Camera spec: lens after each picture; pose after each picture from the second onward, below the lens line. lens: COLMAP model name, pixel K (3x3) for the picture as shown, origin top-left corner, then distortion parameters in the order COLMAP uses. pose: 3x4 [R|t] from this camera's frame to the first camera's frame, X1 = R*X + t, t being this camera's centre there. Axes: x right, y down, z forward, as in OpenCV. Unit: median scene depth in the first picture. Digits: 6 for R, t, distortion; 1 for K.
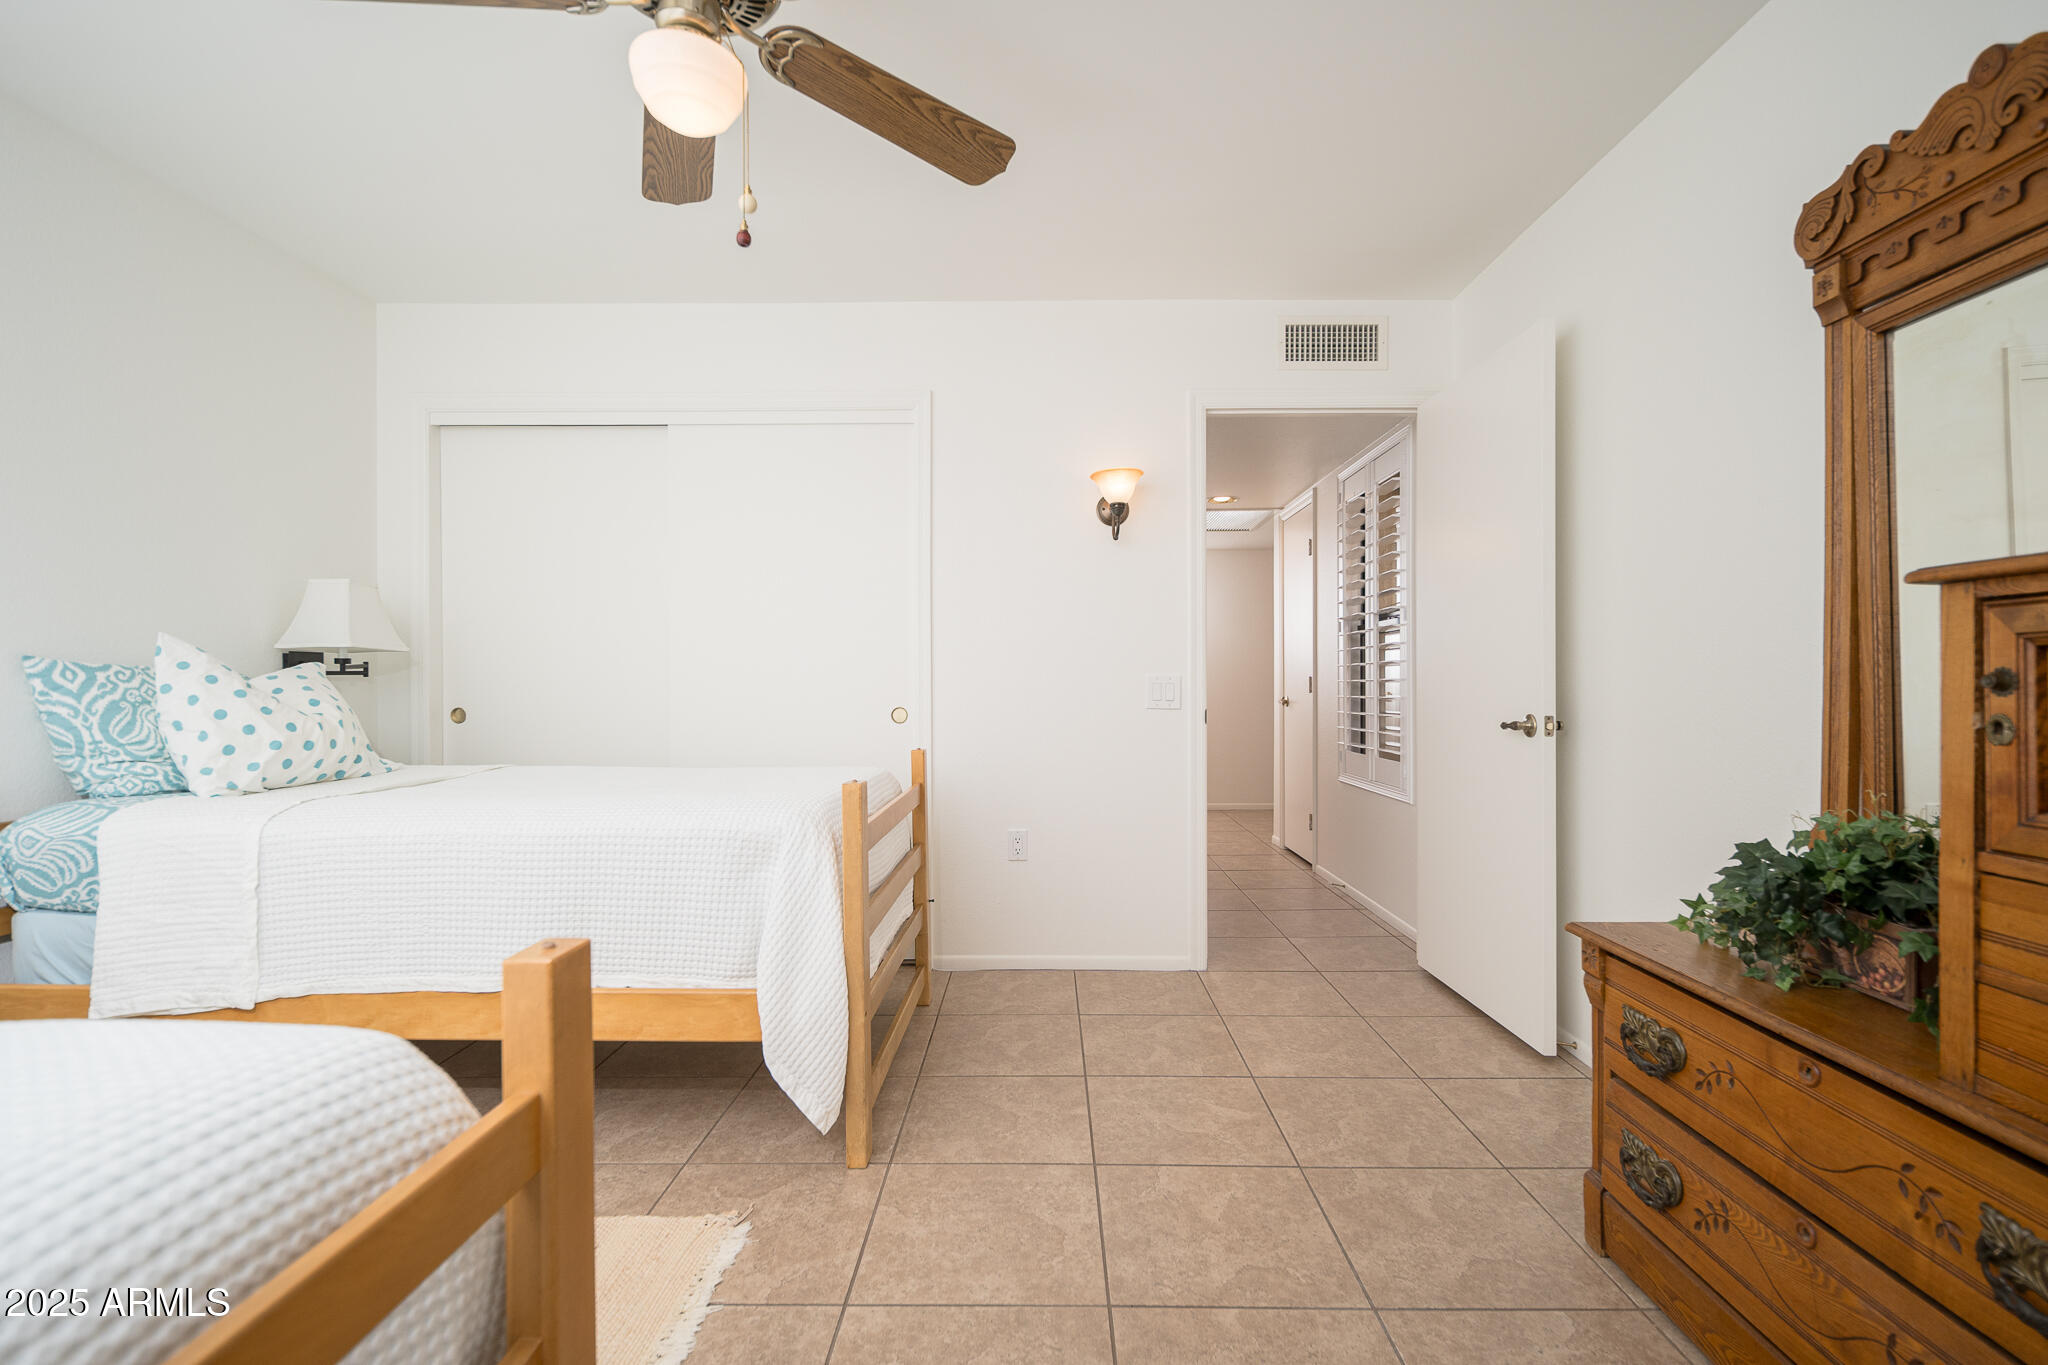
lens RADIAL K [[906.0, 0, 1045.0], [0, 906.0, 656.4], [0, 0, 1]] dist [0.001110, -0.000506]
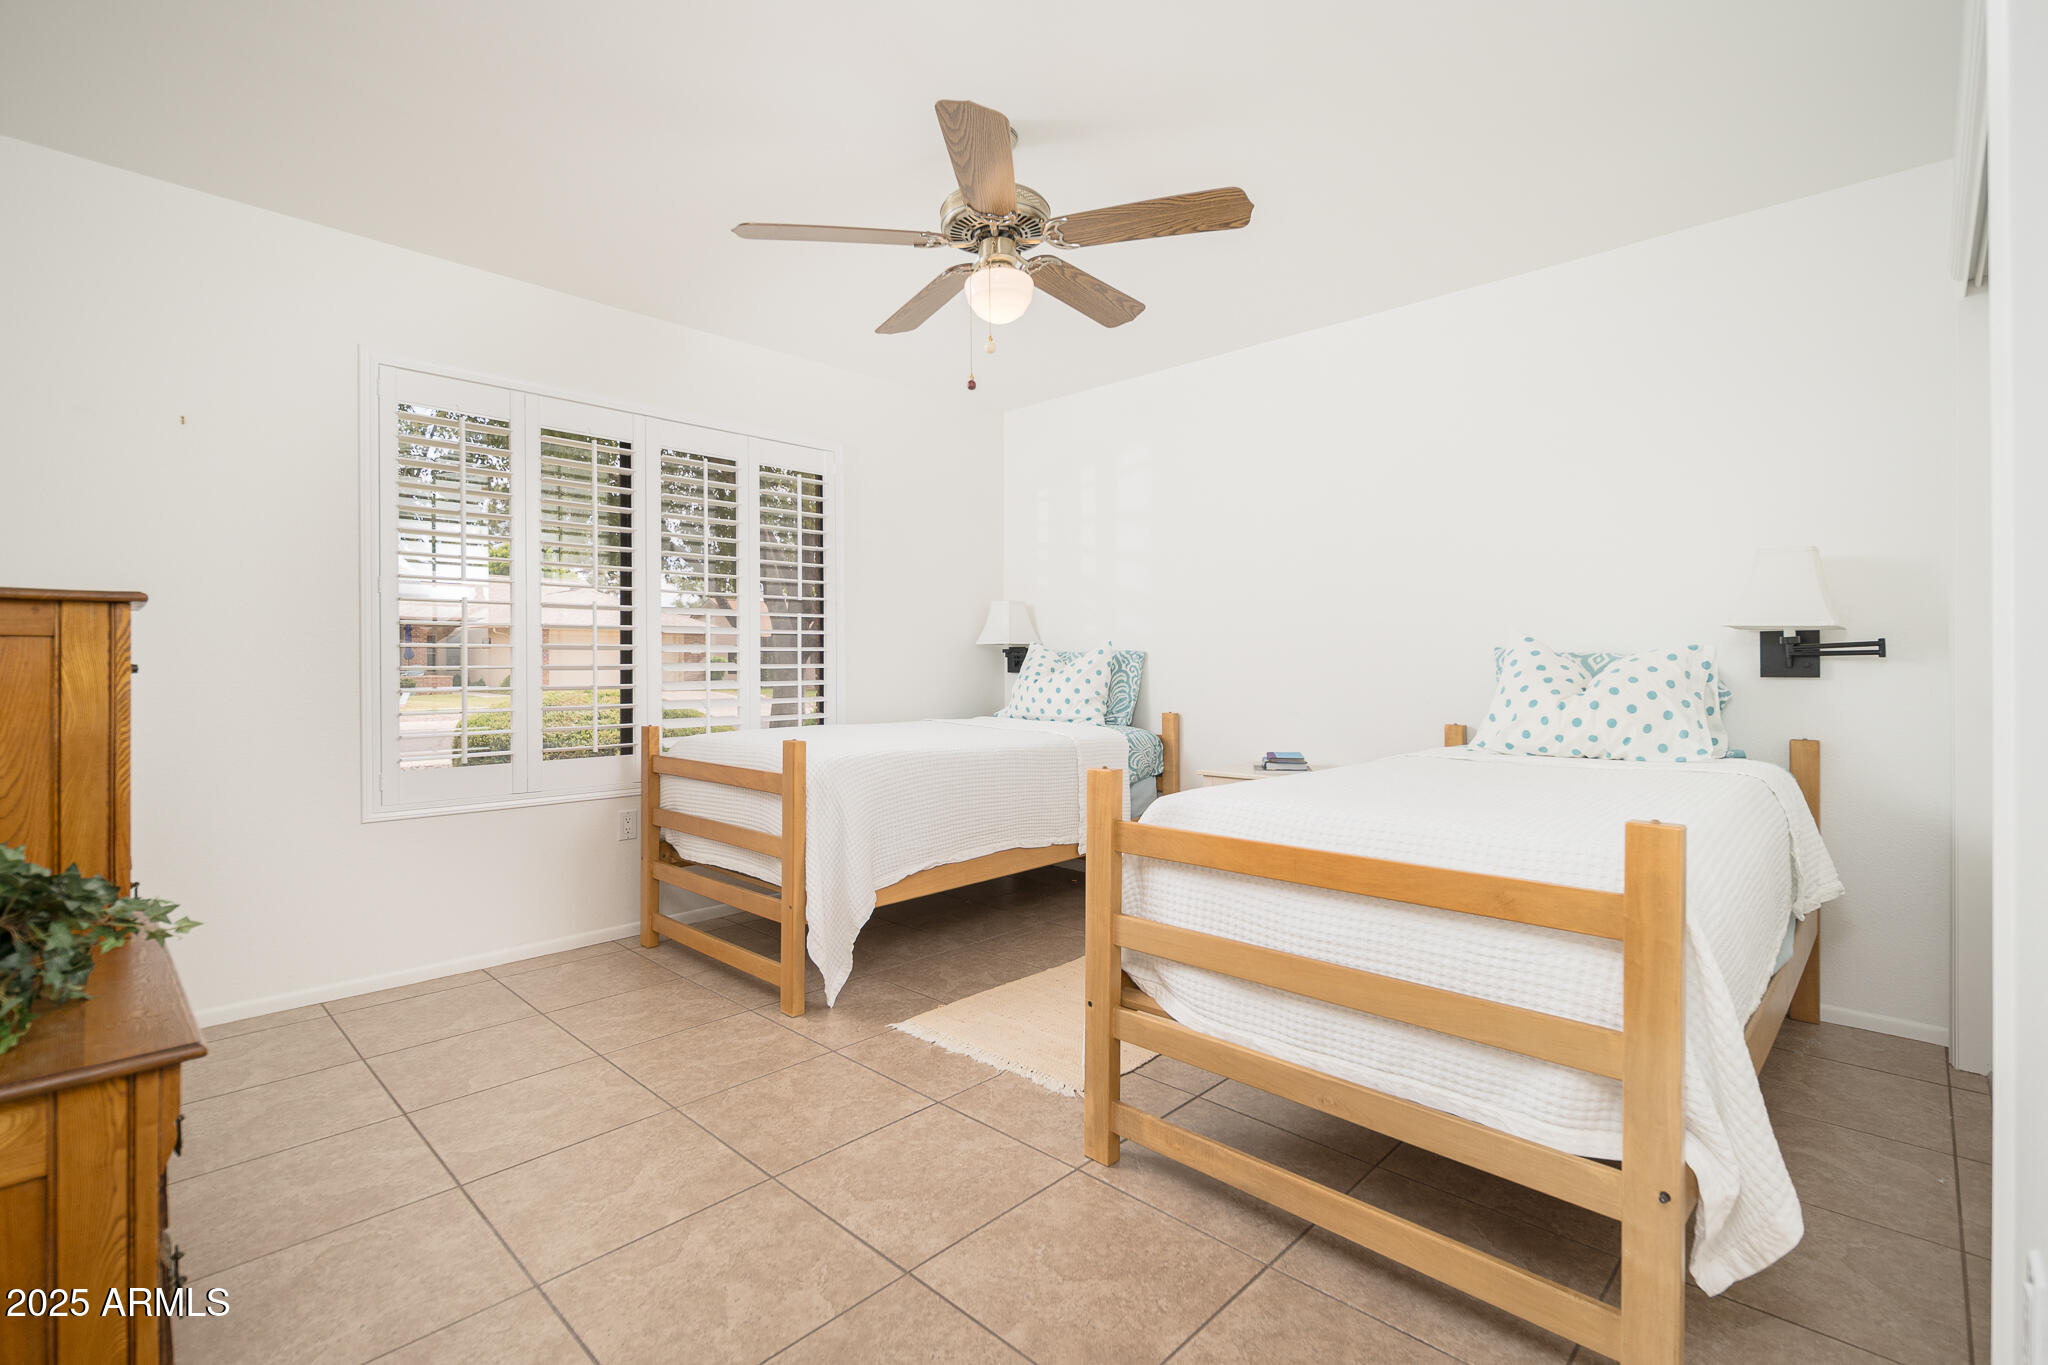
lens RADIAL K [[906.0, 0, 1045.0], [0, 906.0, 656.4], [0, 0, 1]] dist [0.001110, -0.000506]
pose [[-0.678074, -0.002922, -0.734988, 0.641024], [0.027212, 0.999207, -0.029078, 0.047776], [0.734490, -0.039718, -0.677457, 1.882357]]
